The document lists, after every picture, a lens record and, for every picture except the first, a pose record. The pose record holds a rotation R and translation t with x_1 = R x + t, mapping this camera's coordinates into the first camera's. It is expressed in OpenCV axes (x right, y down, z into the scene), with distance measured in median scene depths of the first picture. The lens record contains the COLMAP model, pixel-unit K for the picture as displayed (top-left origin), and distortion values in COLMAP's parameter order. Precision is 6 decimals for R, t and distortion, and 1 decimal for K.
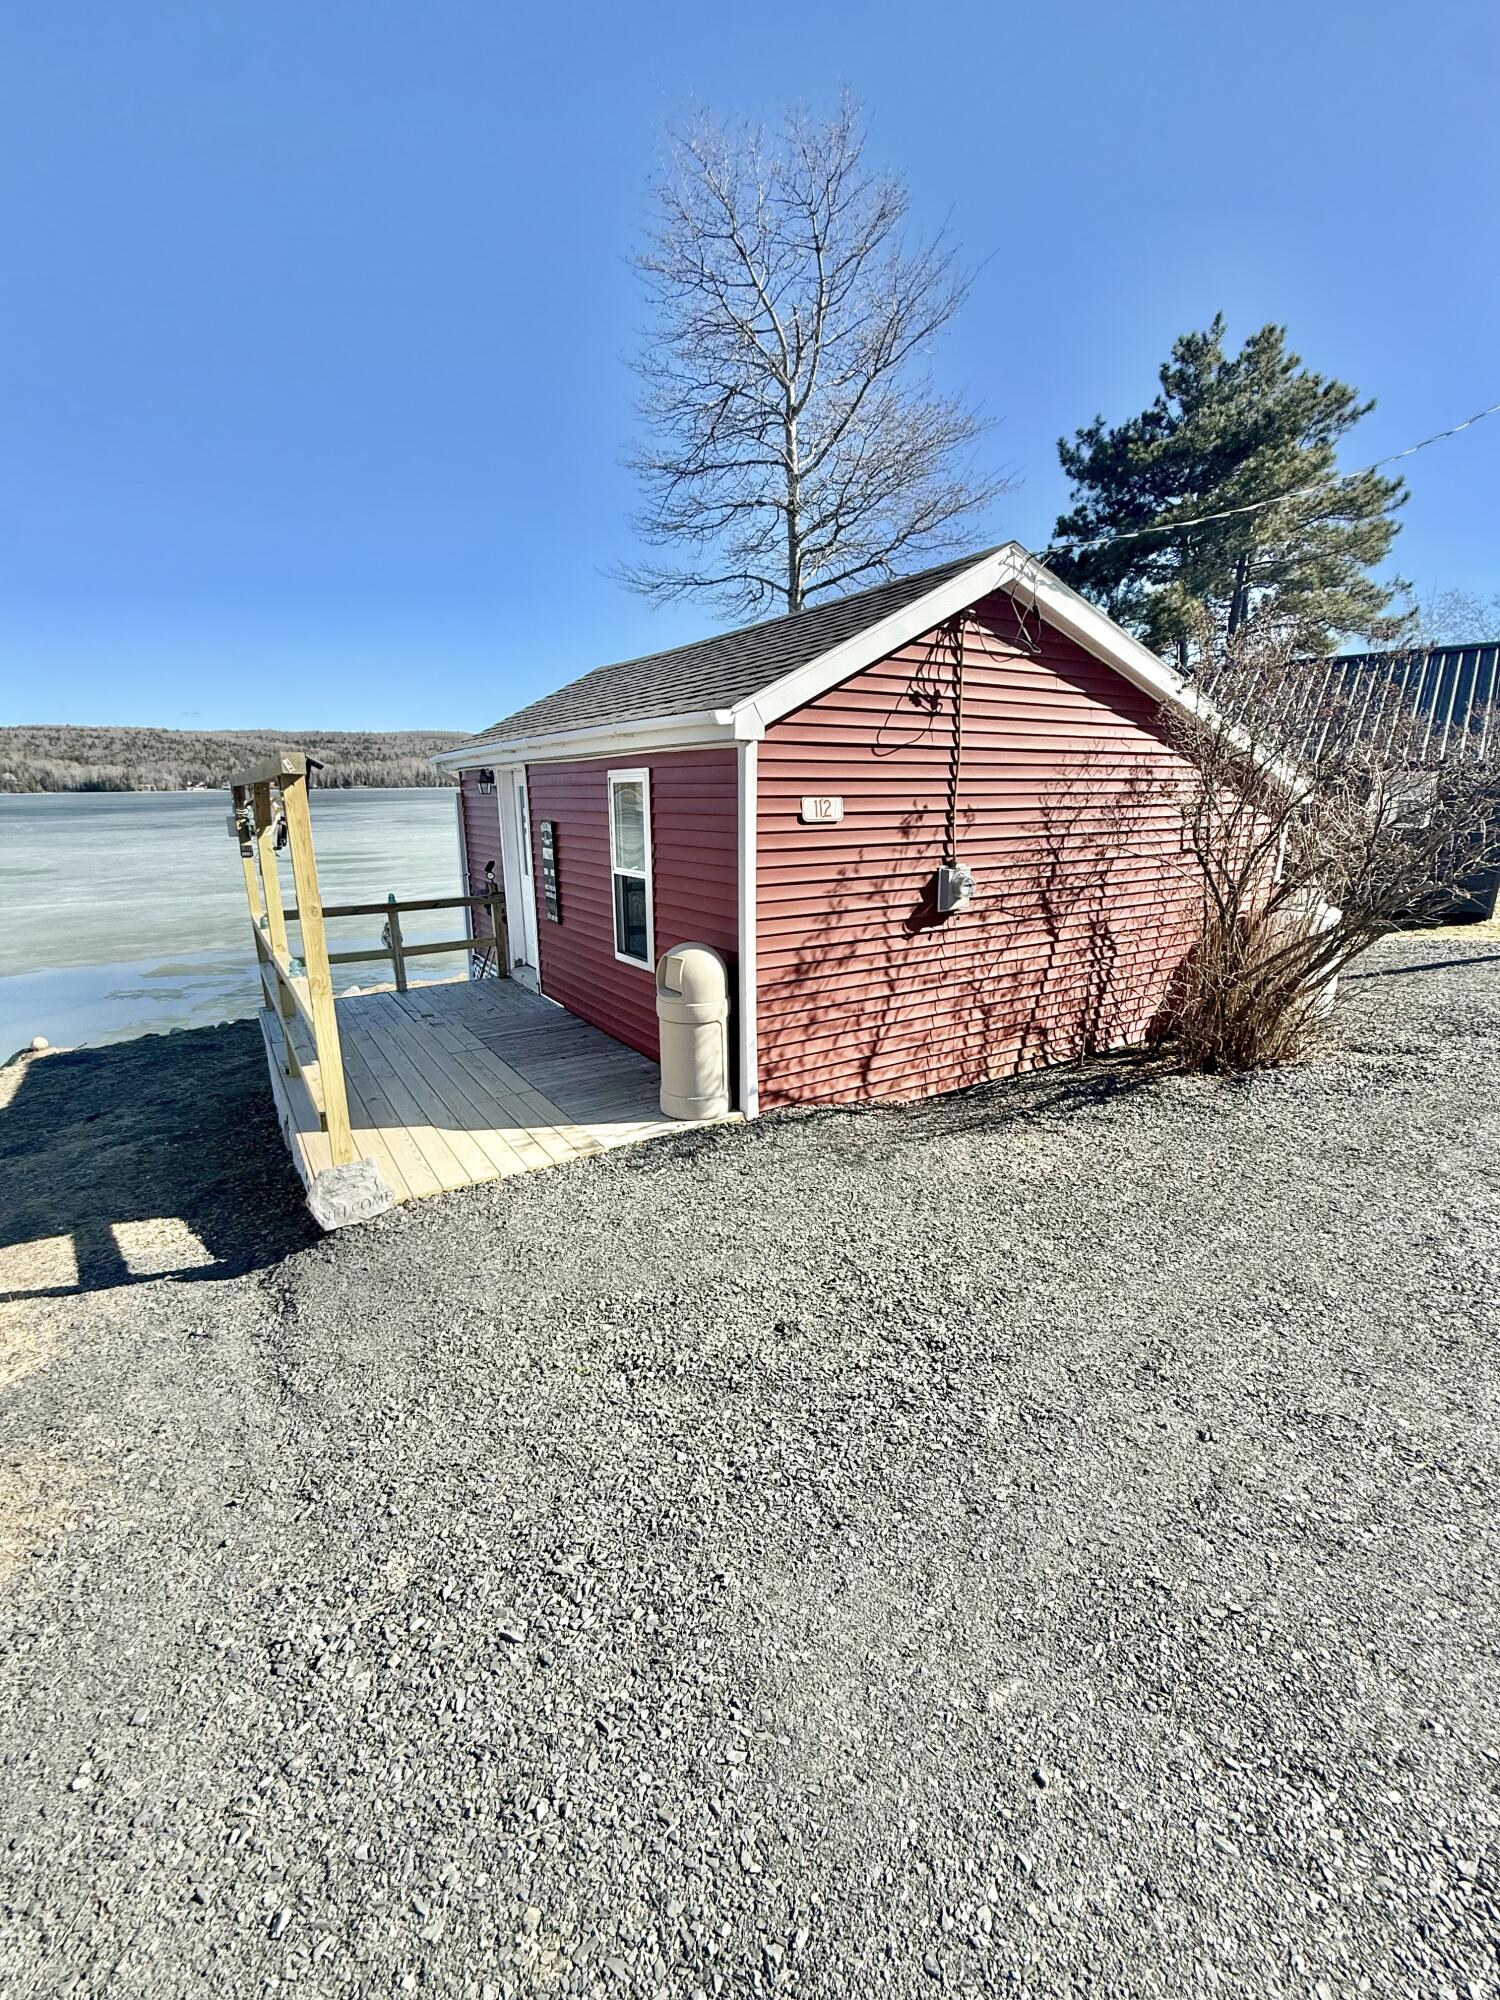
lens RADIAL K [[830.8, 0, 753.7], [0, 830.8, 1002.5], [0, 0, 1]] dist [0.000422, -0.000348]
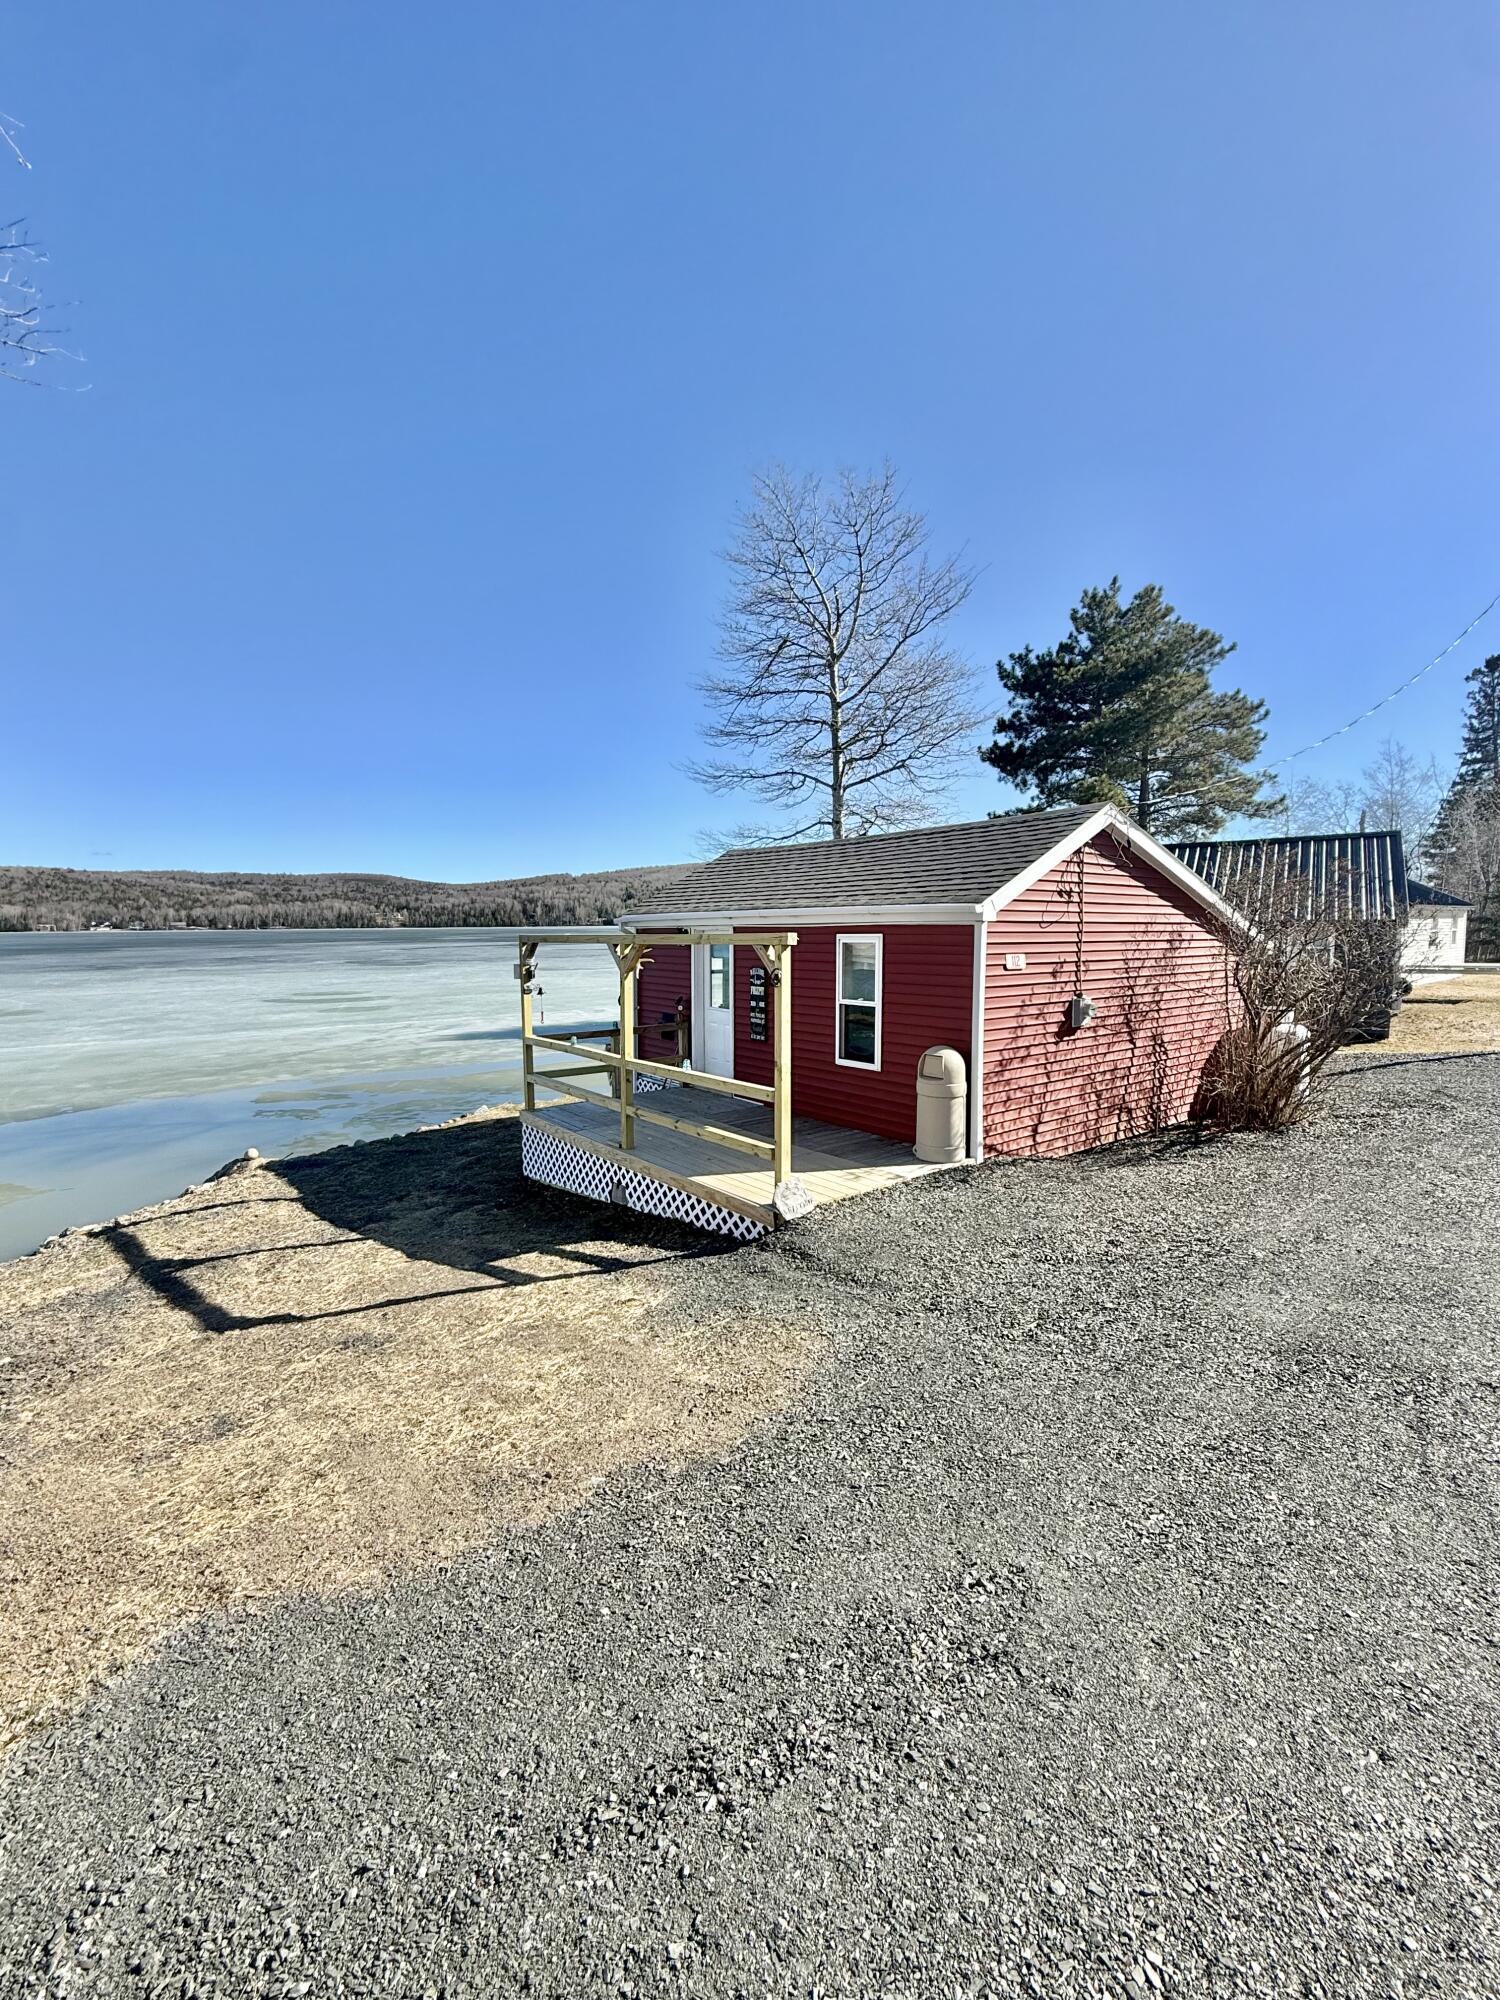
lens RADIAL K [[830.8, 0, 753.7], [0, 830.8, 1002.5], [0, 0, 1]] dist [0.000422, -0.000348]
pose [[0.995659, -0.005172, 0.092937, -0.424336], [0.020390, 0.986323, -0.163558, 0.070644], [-0.090820, 0.164743, 0.982146, -0.375545]]
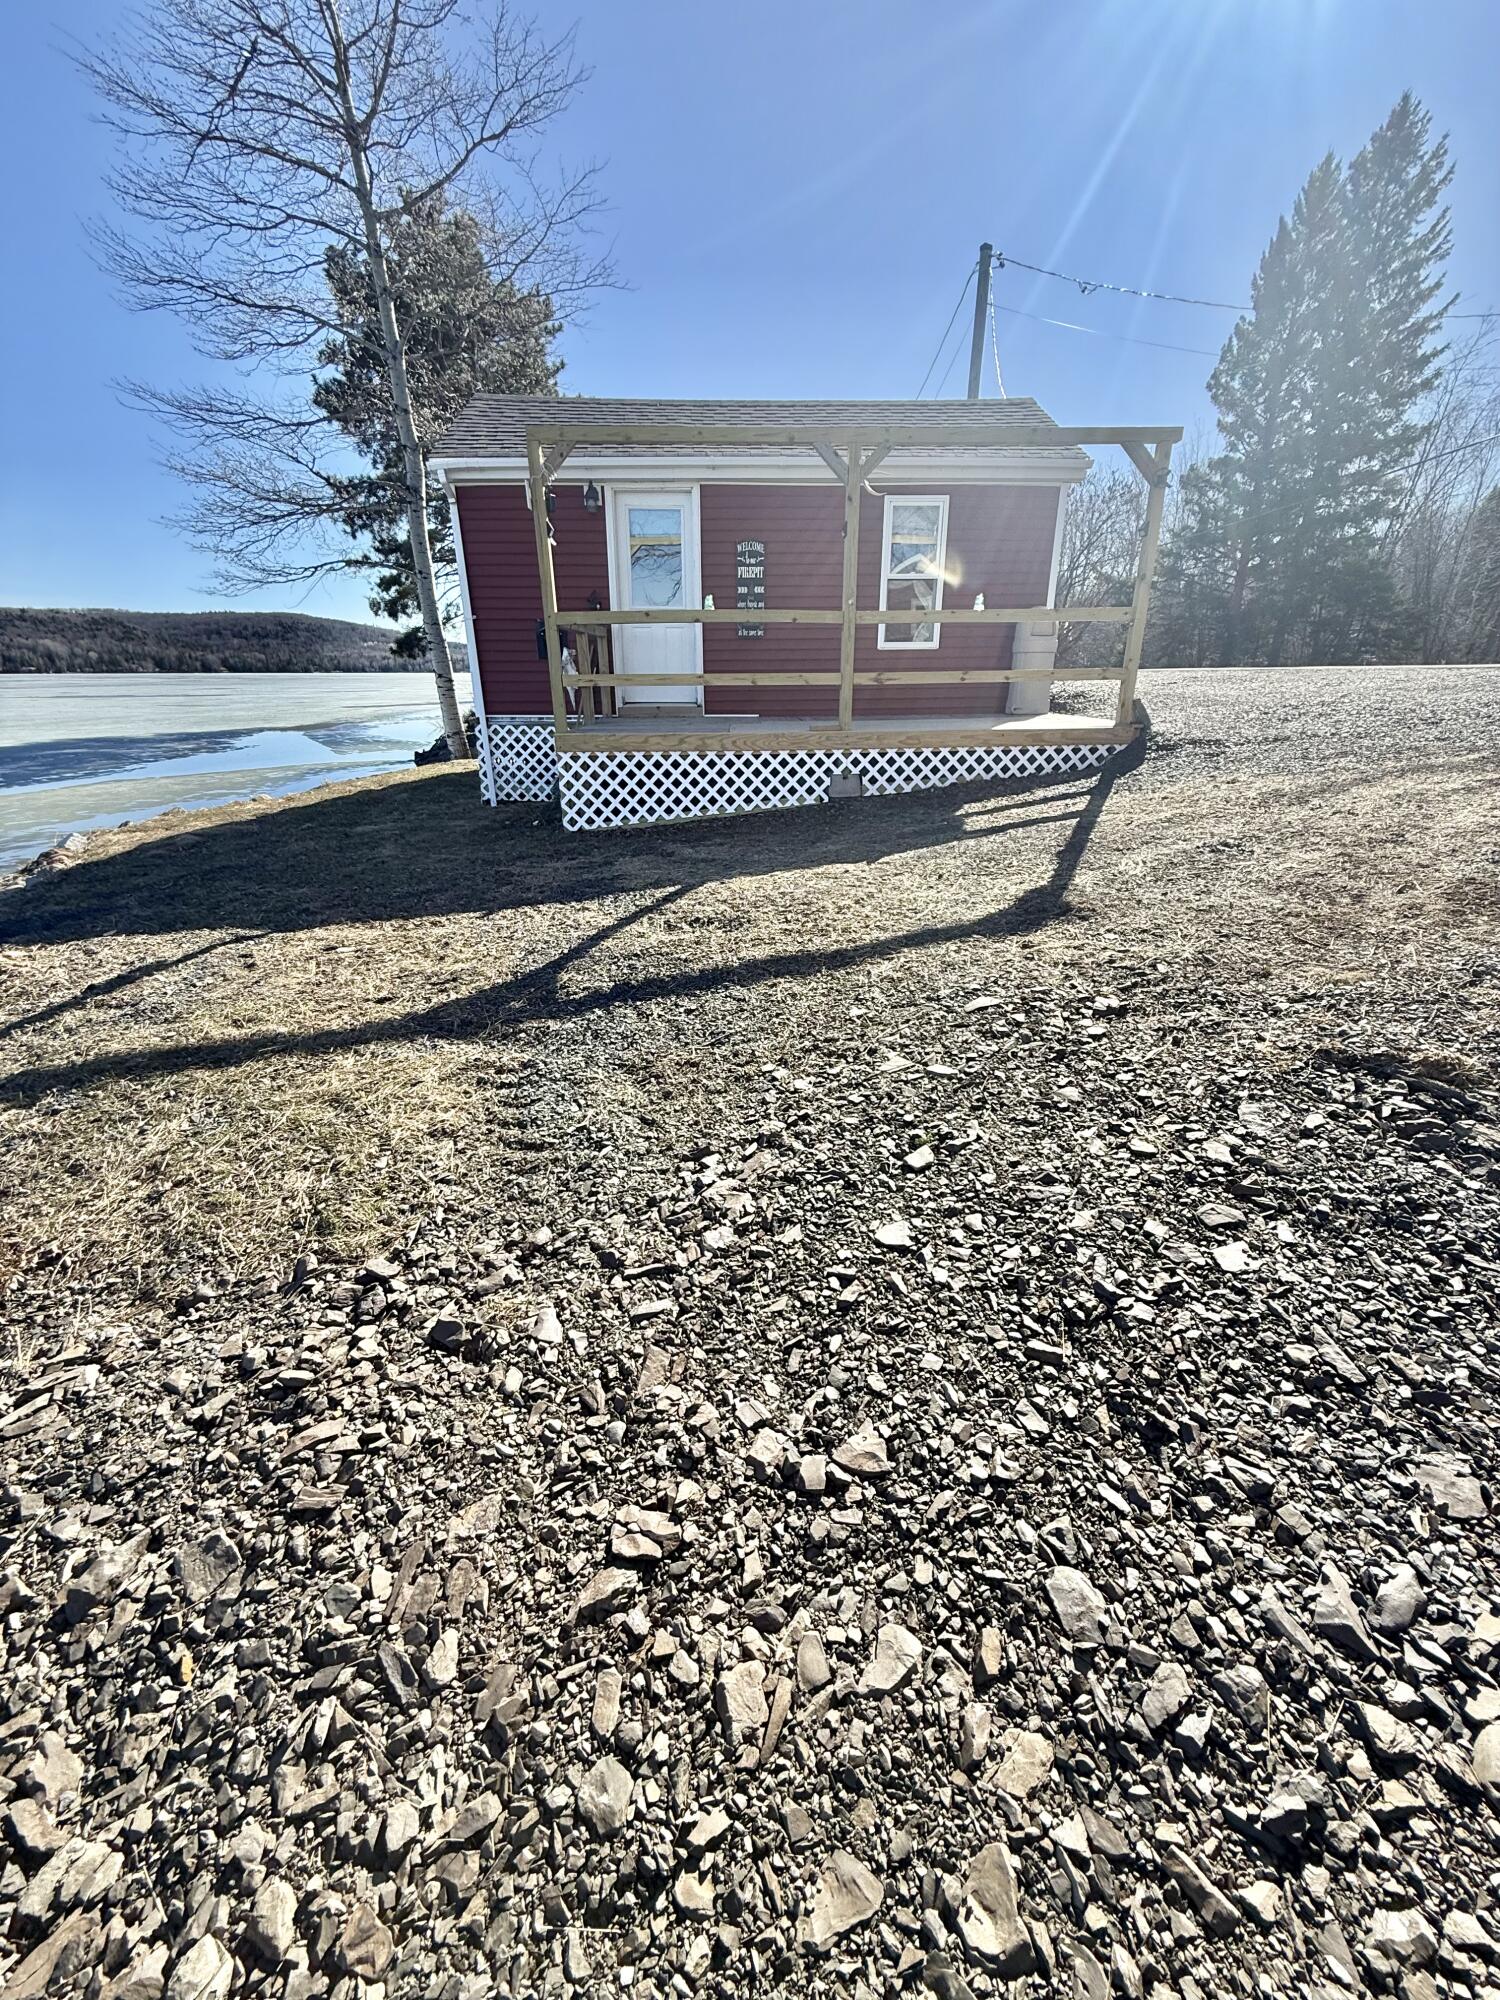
lens RADIAL K [[798.3, 0, 753.7], [0, 798.3, 998.2], [0, 0, 1]] dist [0.000003, -0.000099]
pose [[0.504404, -0.310846, 0.805575, -1.472698], [0.217156, 0.948635, 0.230078, 0.142383], [-0.835715, 0.058883, 0.545997, 0.476198]]
